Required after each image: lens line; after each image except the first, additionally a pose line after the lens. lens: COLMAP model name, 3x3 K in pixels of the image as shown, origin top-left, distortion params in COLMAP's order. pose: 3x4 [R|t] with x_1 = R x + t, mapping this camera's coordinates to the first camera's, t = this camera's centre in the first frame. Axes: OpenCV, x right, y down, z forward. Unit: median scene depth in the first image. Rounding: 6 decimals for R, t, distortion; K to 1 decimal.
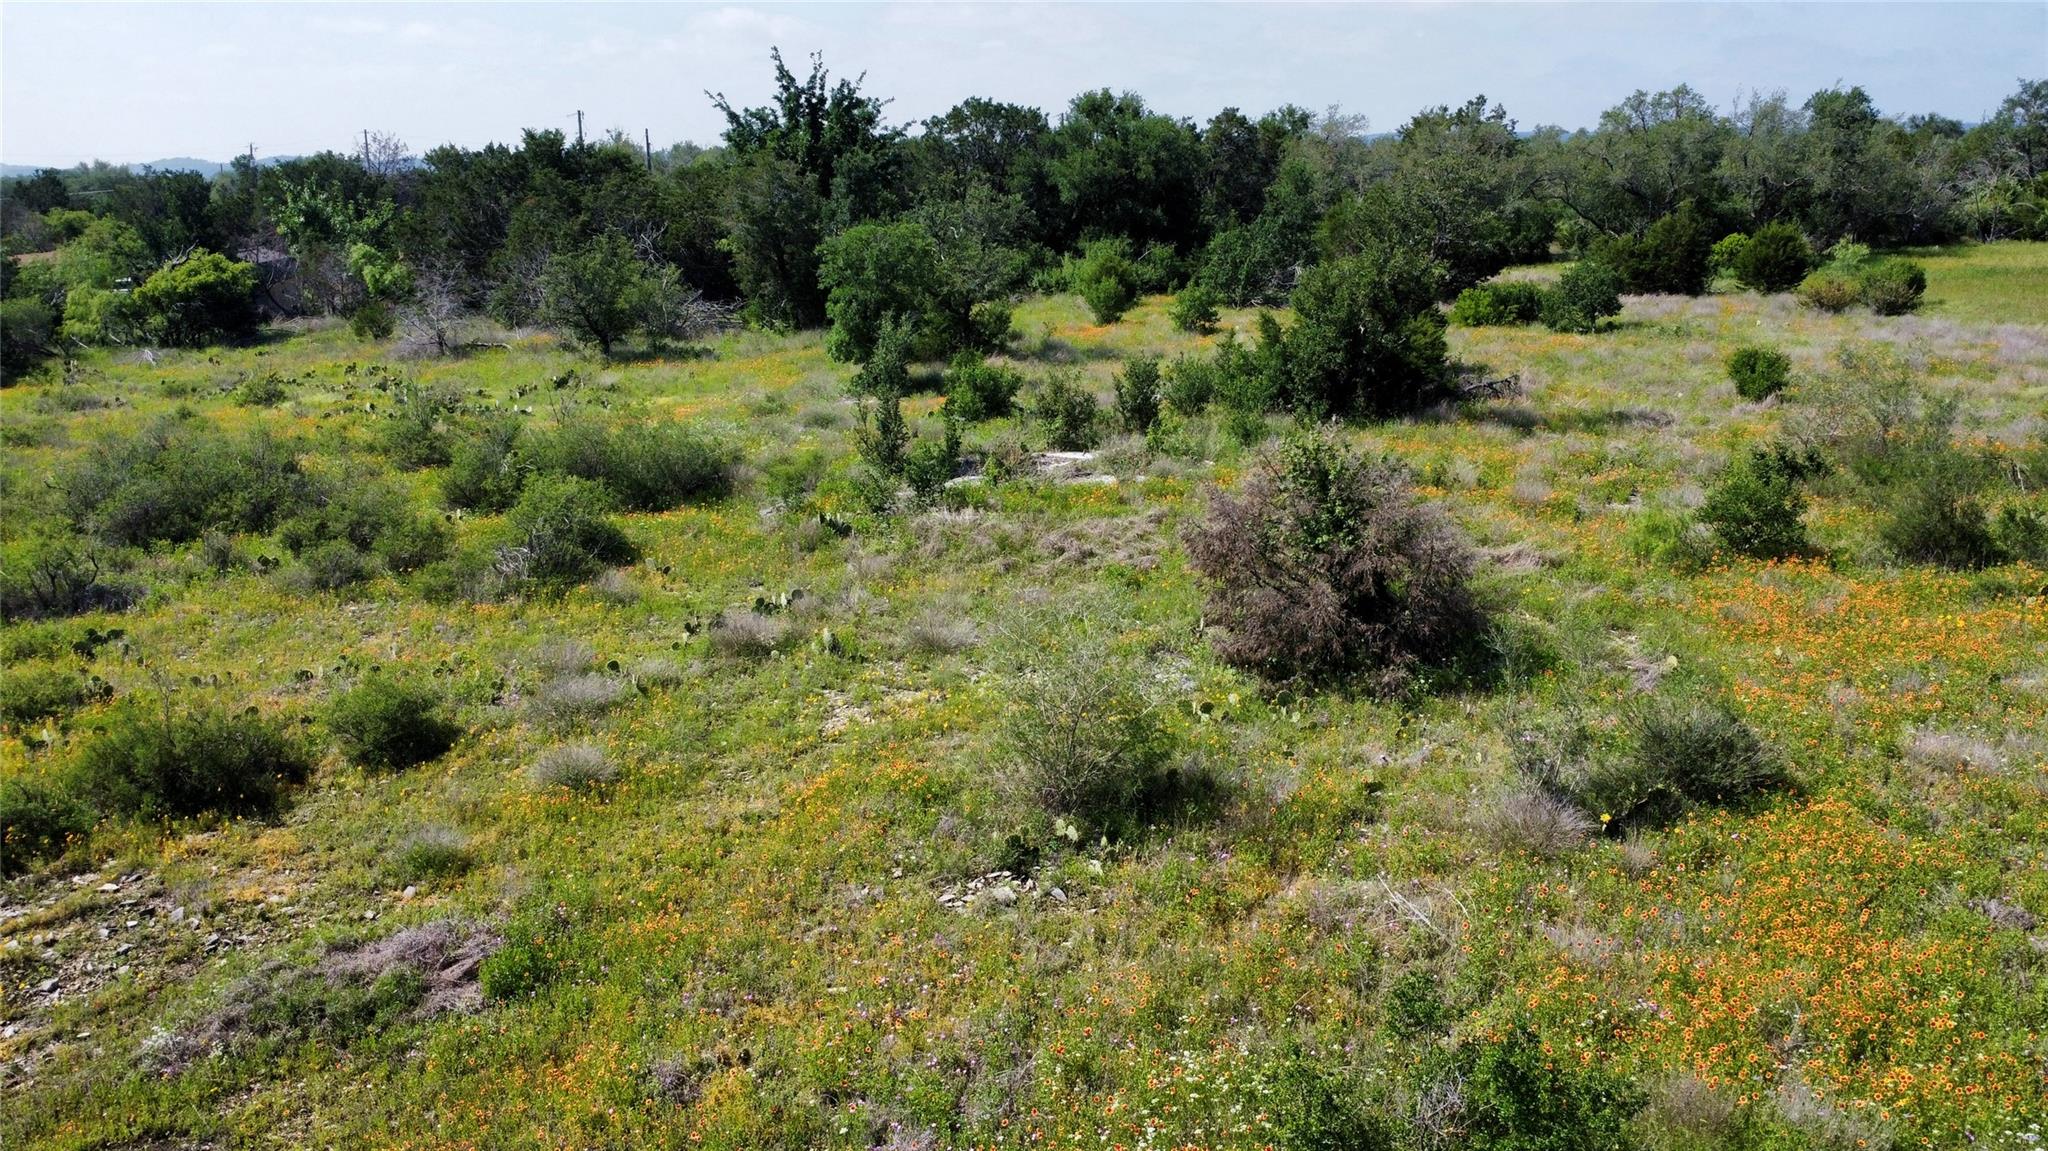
lens RADIAL K [[1542.3, 0, 1032.4], [0, 1542.3, 572.7], [0, 0, 1]] dist [0.002183, -0.002199]
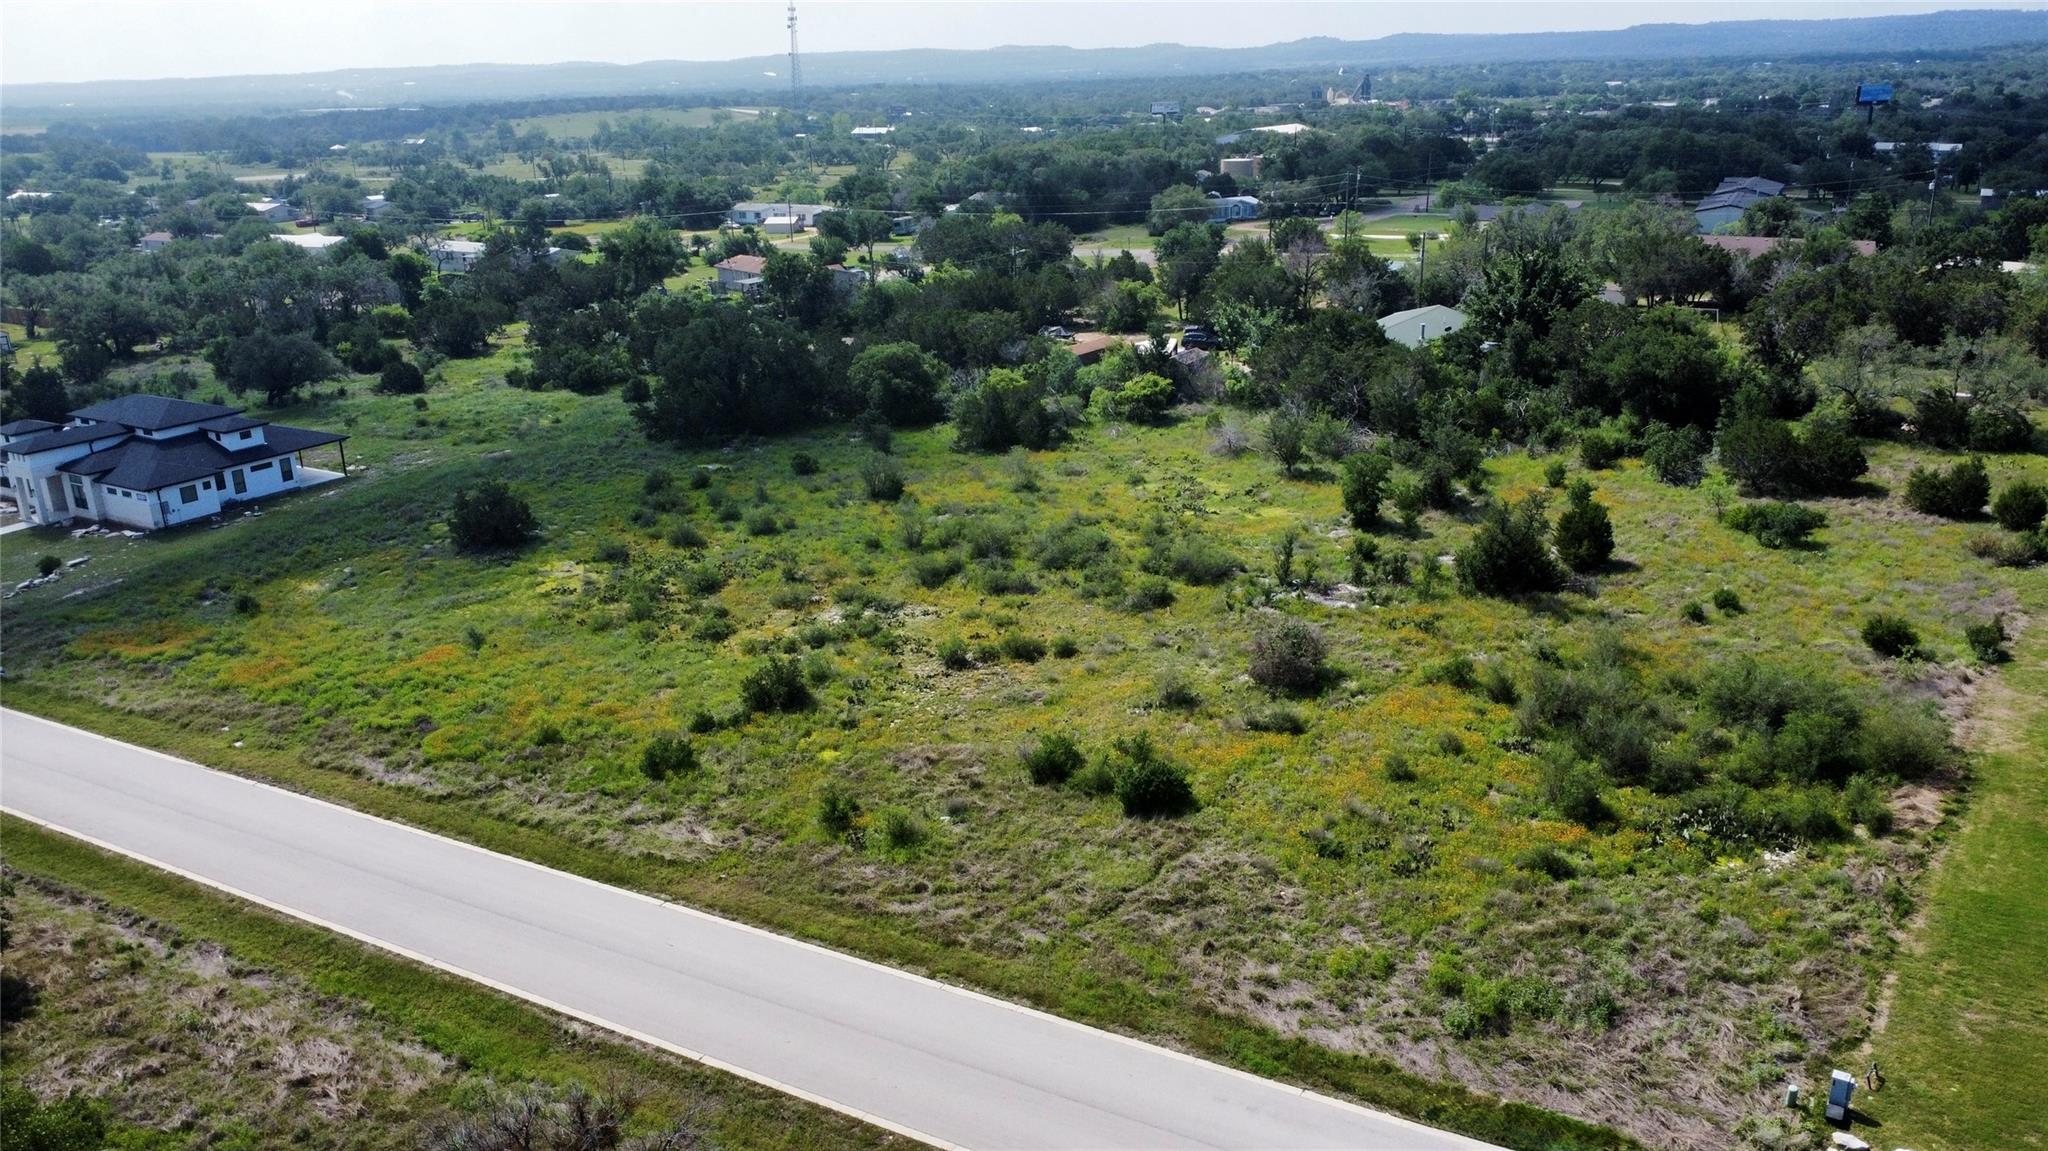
lens RADIAL K [[1542.3, 0, 1032.4], [0, 1542.3, 572.7], [0, 0, 1]] dist [0.002183, -0.002199]
pose [[0.786450, 0.184649, -0.589407, 0.643459], [-0.137048, 0.982648, 0.124980, -0.201876], [0.602257, -0.017513, 0.798110, -0.791652]]
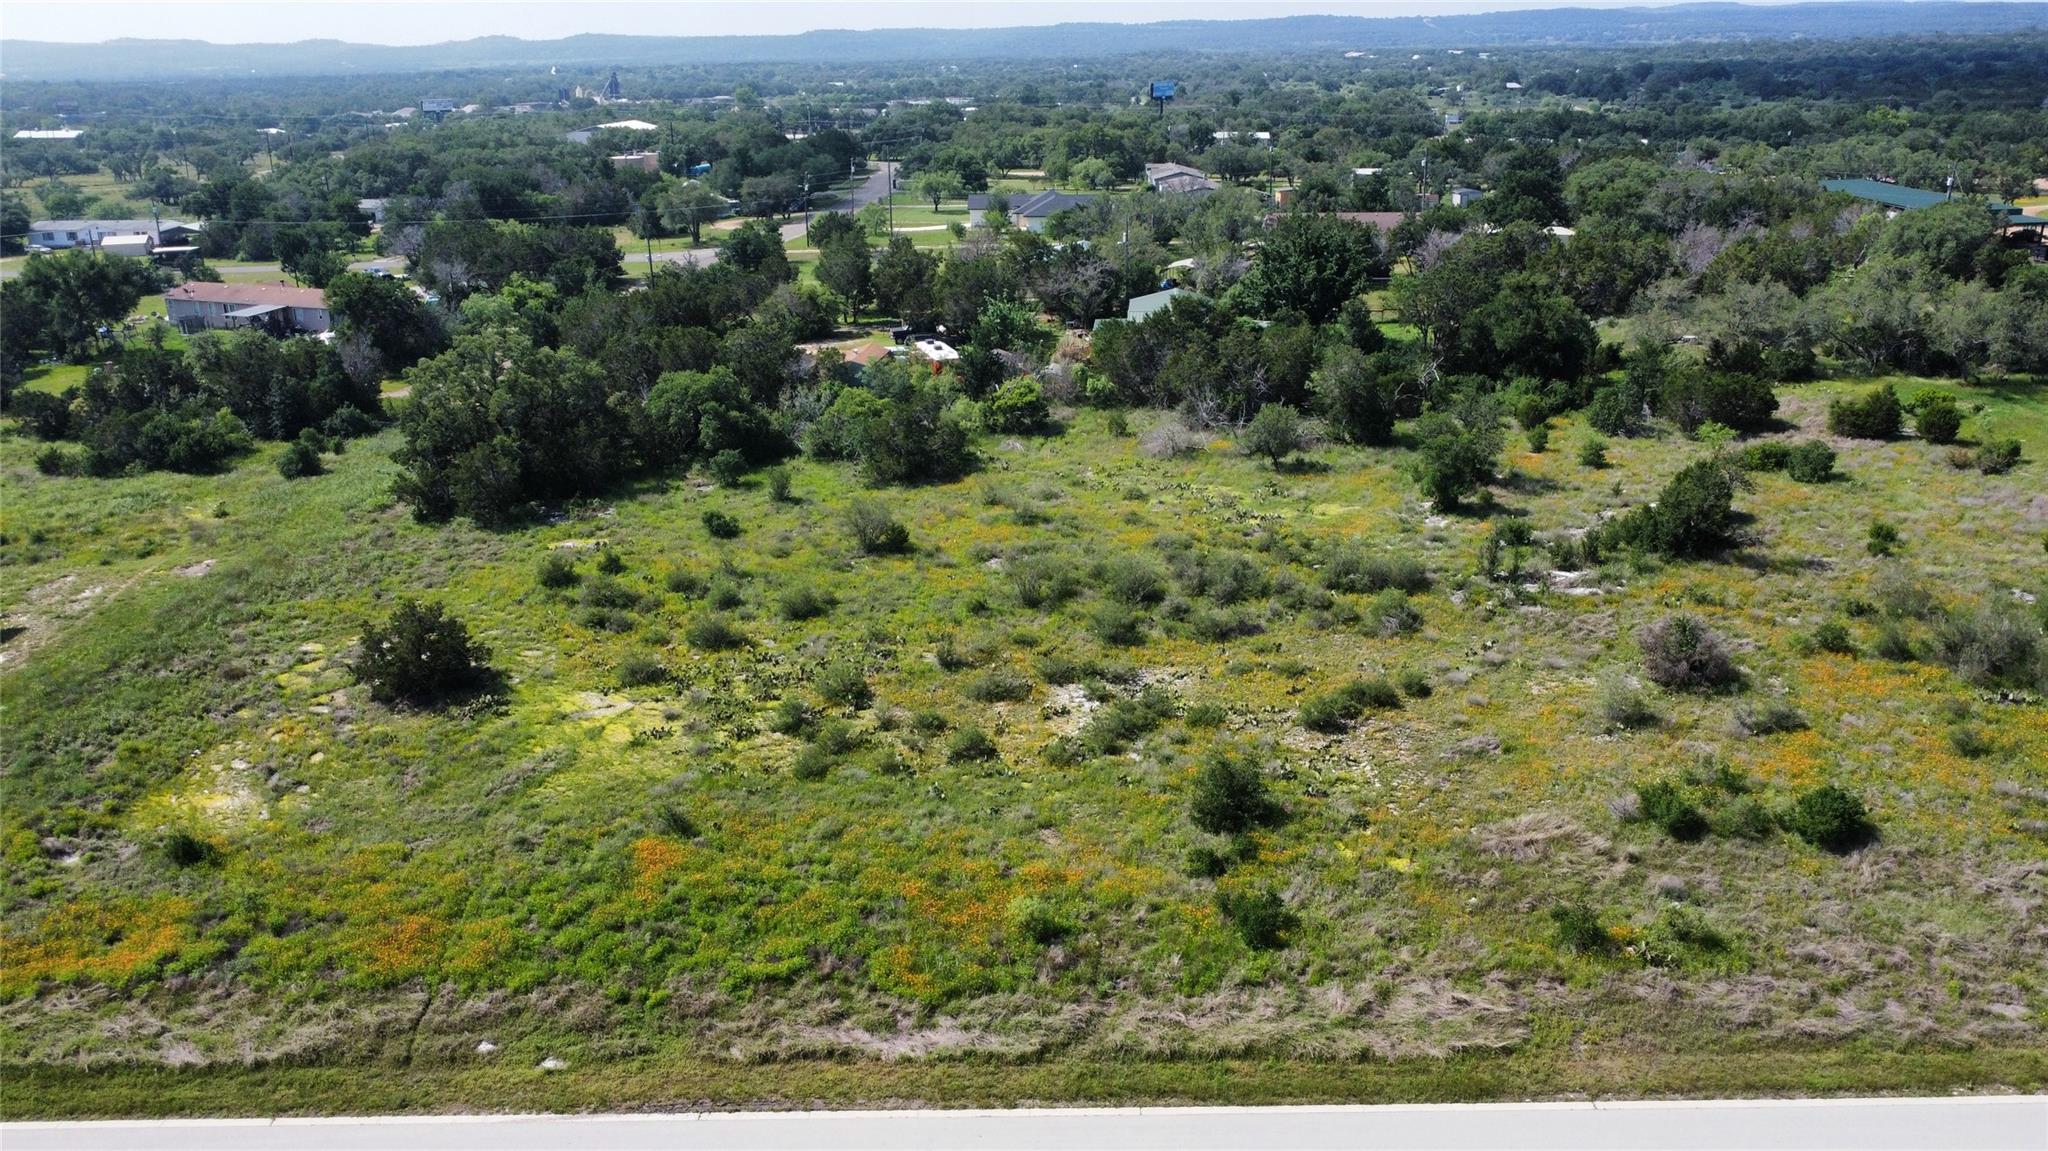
lens RADIAL K [[1542.3, 0, 1032.4], [0, 1542.3, 572.7], [0, 0, 1]] dist [0.002183, -0.002199]
pose [[0.986127, 0.051465, -0.157815, -0.244469], [-0.039029, 0.995957, 0.080914, -0.140710], [0.161341, -0.073633, 0.984148, -0.899232]]
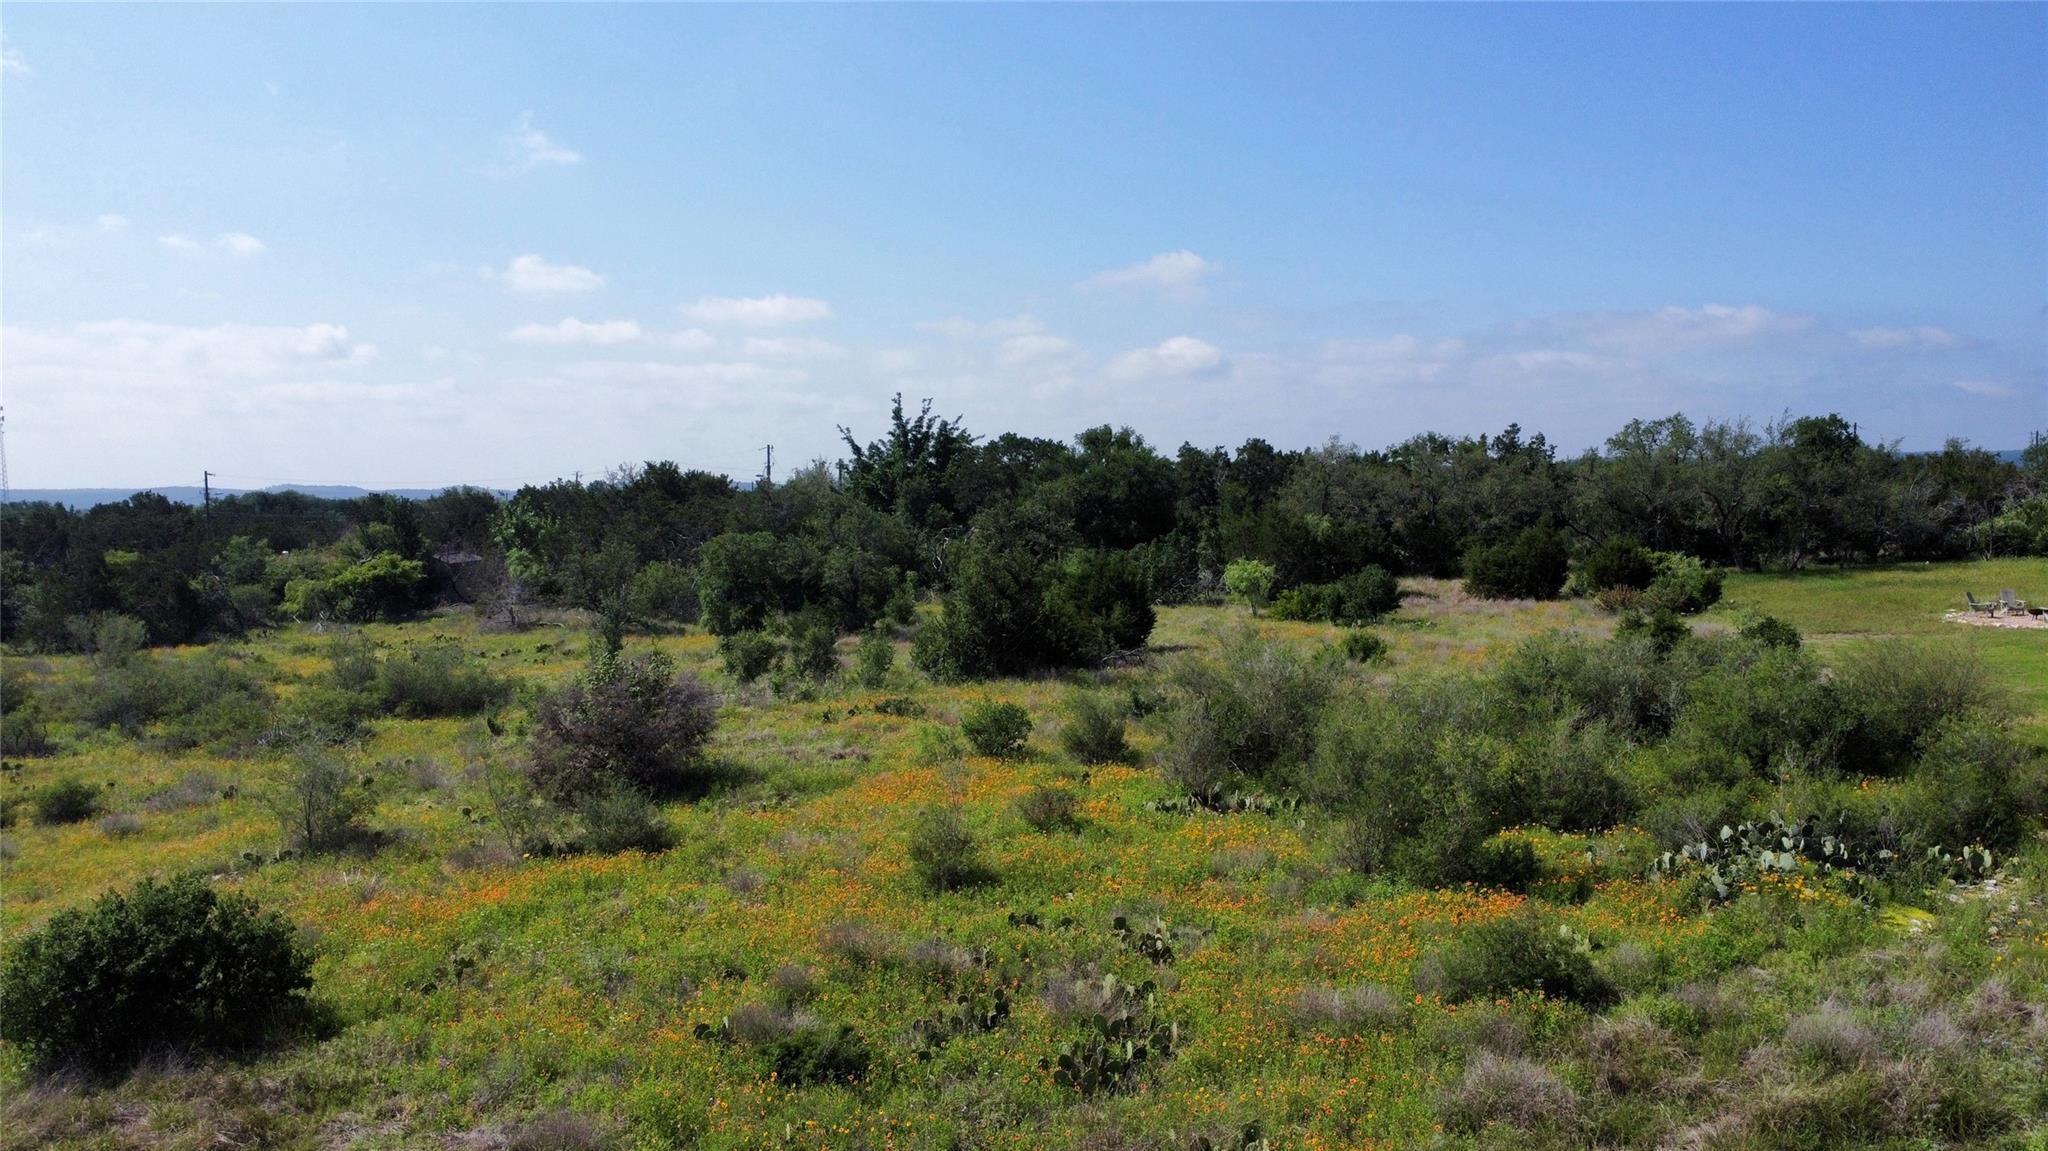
lens RADIAL K [[1542.3, 0, 1032.4], [0, 1542.3, 572.7], [0, 0, 1]] dist [0.002183, -0.002199]
pose [[0.973096, 0.009948, -0.230185, 0.339293], [-0.056085, 0.979243, -0.194777, 0.039529], [0.223470, 0.202447, 0.953455, -0.151770]]
